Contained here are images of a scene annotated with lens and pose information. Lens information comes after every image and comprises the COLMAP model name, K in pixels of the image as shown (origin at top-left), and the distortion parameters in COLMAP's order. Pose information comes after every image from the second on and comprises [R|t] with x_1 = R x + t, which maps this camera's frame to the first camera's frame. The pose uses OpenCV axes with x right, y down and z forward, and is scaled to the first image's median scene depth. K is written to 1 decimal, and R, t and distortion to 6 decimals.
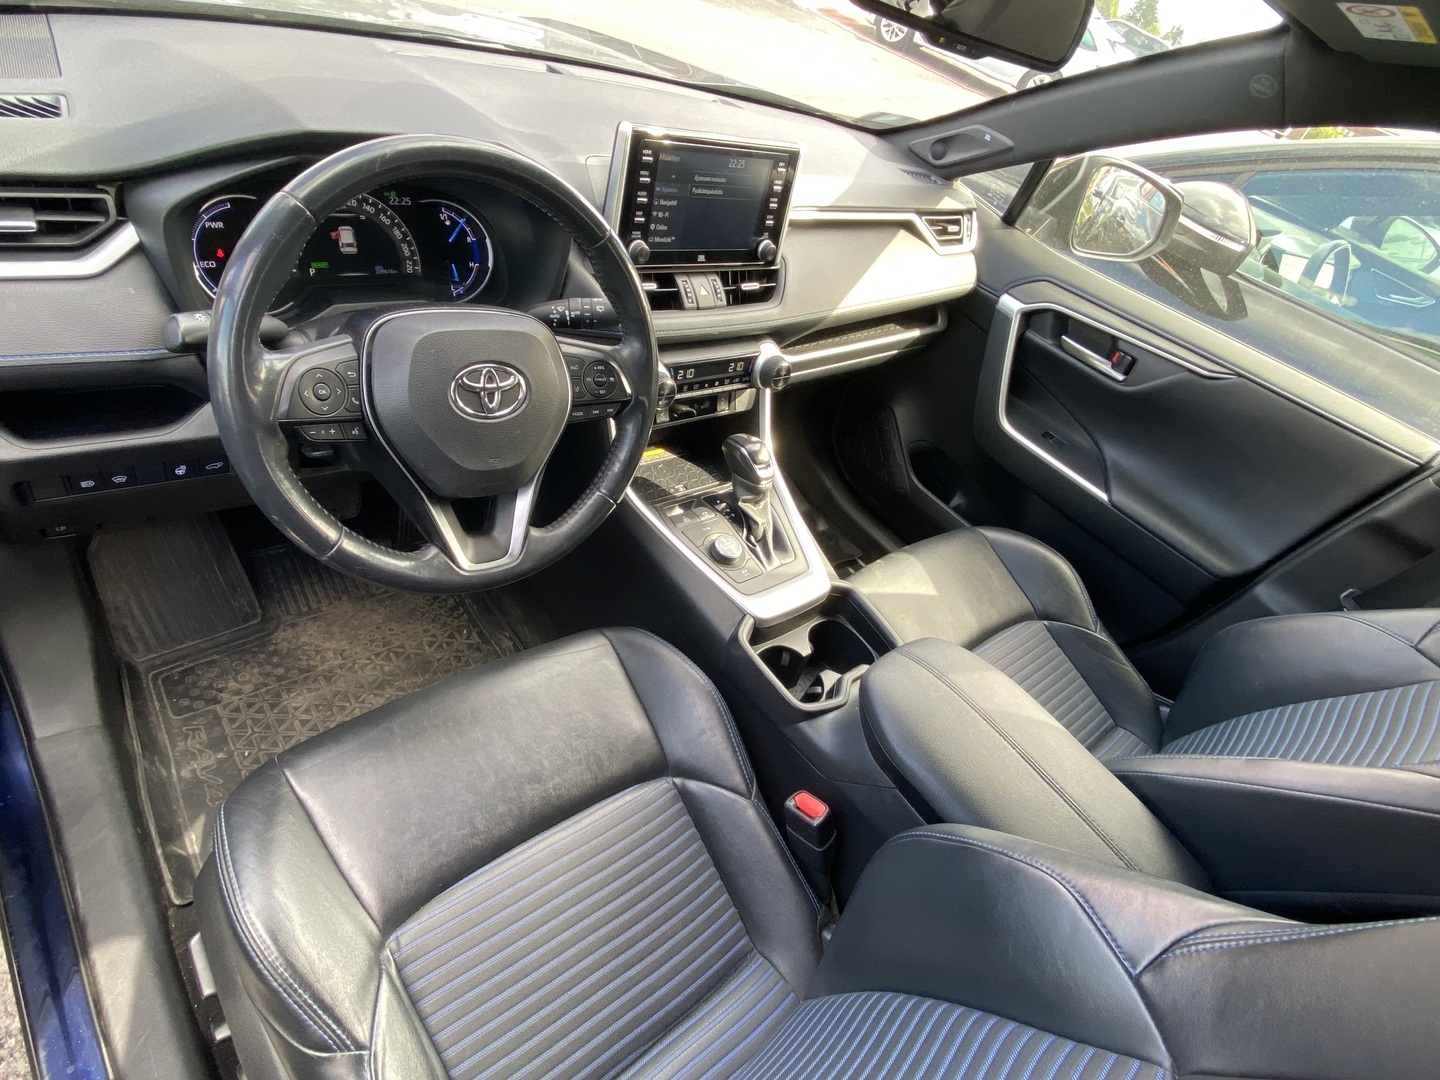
lens RADIAL K [[727.4, 0, 720.0], [0, 727.4, 540.0], [0, 0, 1]] dist [0.053879, -0.055314]
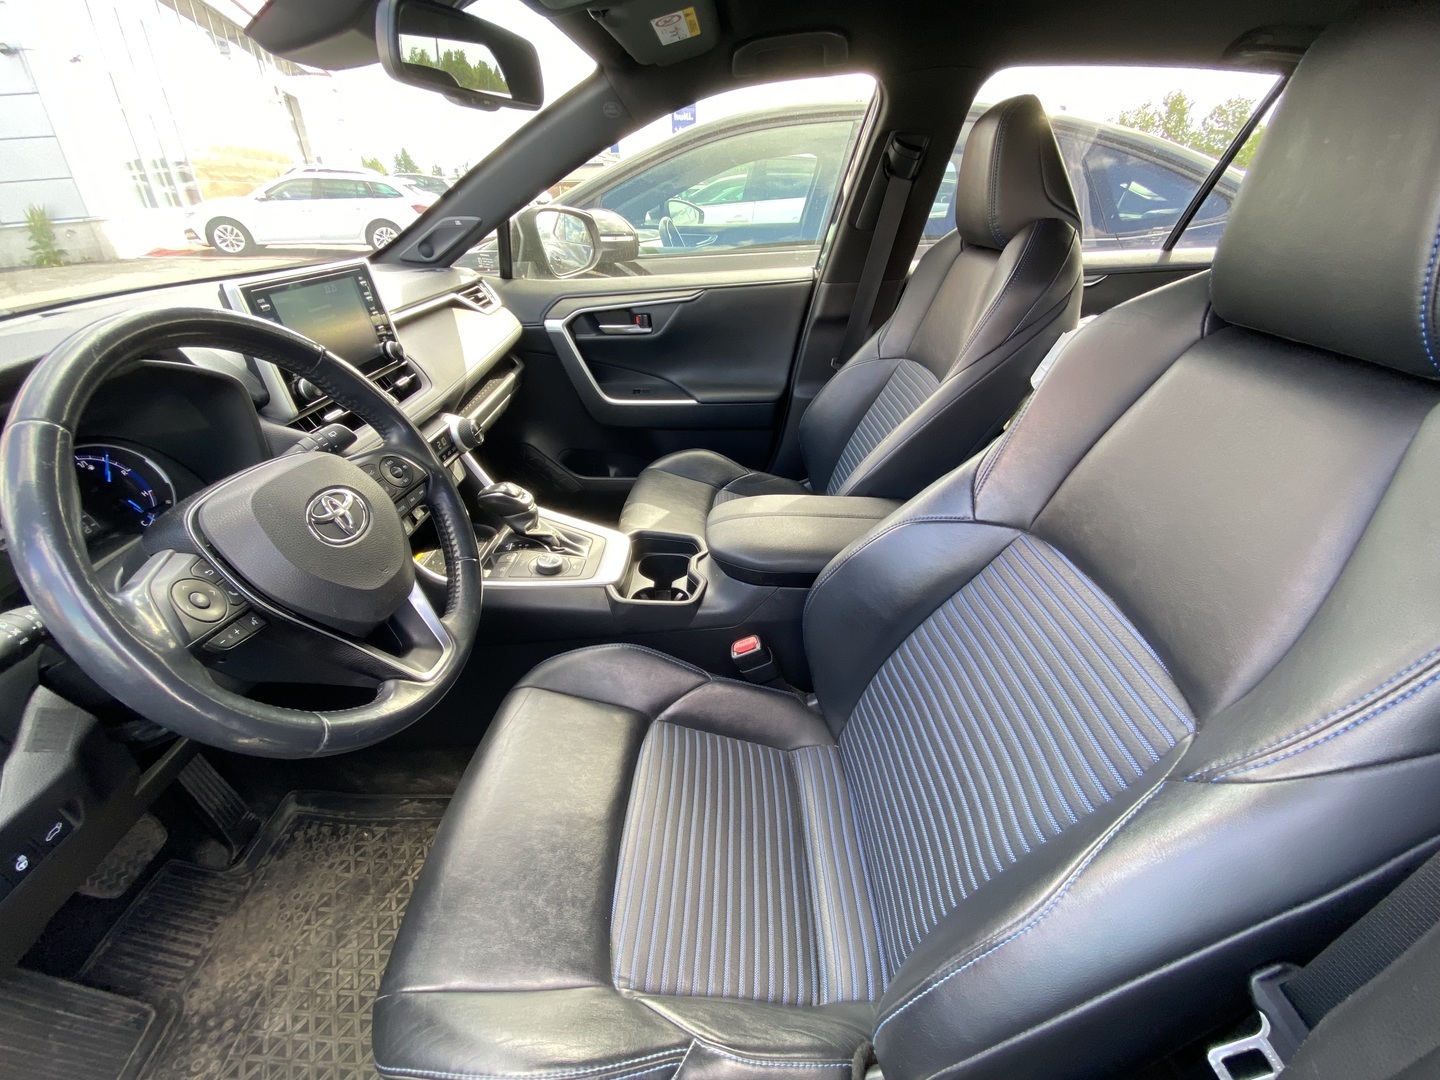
lens RADIAL K [[573.4, 0, 720.0], [0, 573.4, 540.0], [0, 0, 1]] dist [0.025296, -0.025498]
pose [[0.619073, -0.617611, 0.485083, -0.251328], [0.638807, 0.755309, 0.146404, 0.024718], [-0.456808, 0.219239, 0.862126, 0.055139]]
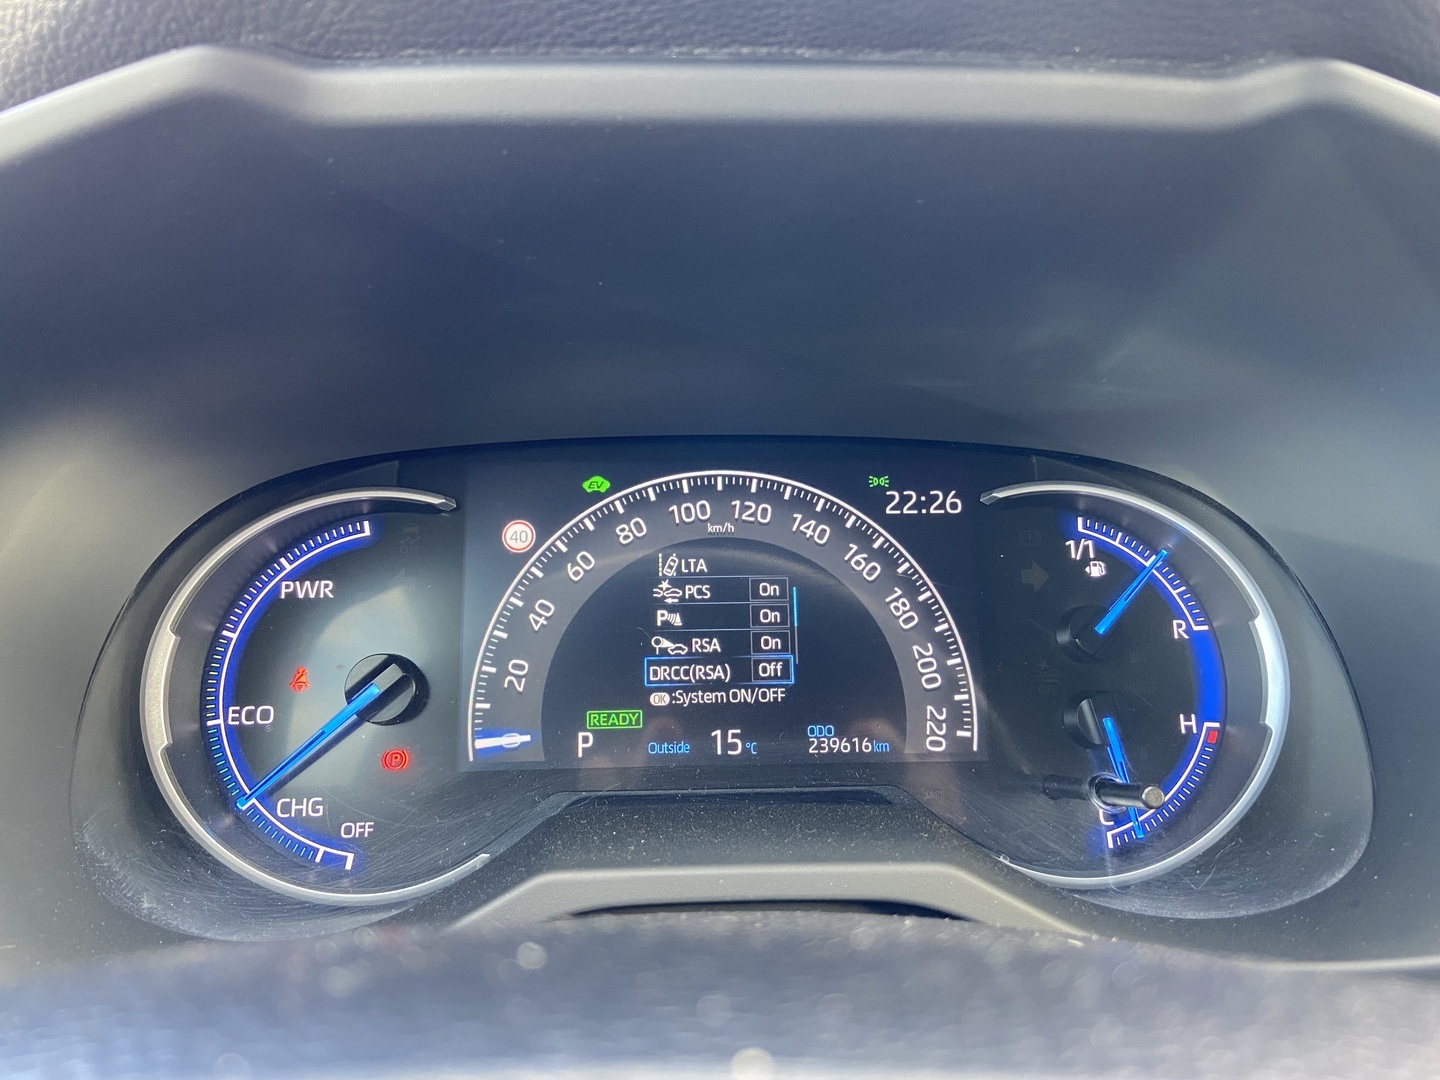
lens RADIAL K [[1132.7, 0, 720.0], [0, 1132.7, 540.0], [0, 0, 1]] dist [0.110494, -0.127787]
pose [[0.765152, -0.103051, -0.635550, -0.201263], [-0.232136, 0.876563, -0.421604, -0.225217], [0.600546, 0.470125, 0.646782, 0.616725]]
